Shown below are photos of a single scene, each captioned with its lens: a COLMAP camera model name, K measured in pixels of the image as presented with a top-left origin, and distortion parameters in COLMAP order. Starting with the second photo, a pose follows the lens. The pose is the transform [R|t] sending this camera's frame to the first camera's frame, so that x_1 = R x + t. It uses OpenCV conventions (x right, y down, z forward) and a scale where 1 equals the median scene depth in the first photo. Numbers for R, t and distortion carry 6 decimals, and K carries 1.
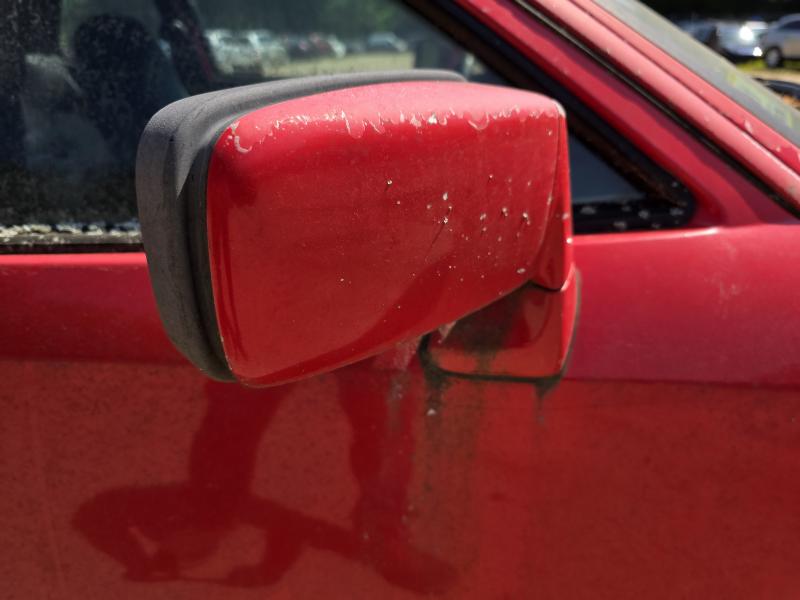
lens RADIAL K [[546.5, 0, 400.0], [0, 546.5, 300.0], [0, 0, 1]] dist [0.069718, -0.064094]
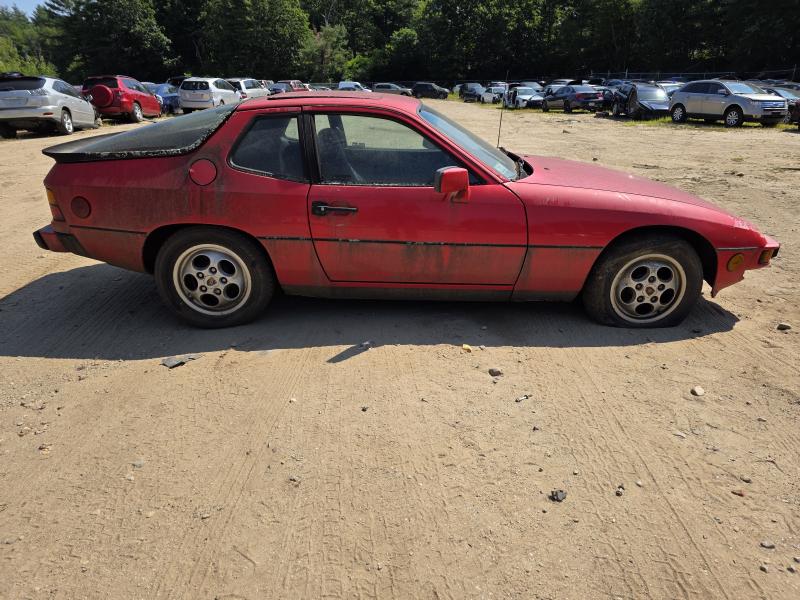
lens RADIAL K [[546.5, 0, 400.0], [0, 546.5, 300.0], [0, 0, 1]] dist [0.069718, -0.064094]
pose [[0.997120, 0.004783, 0.075694, -1.198104], [-0.000417, 0.998340, -0.057595, 1.862449], [-0.075843, 0.057397, 0.995466, -6.270064]]
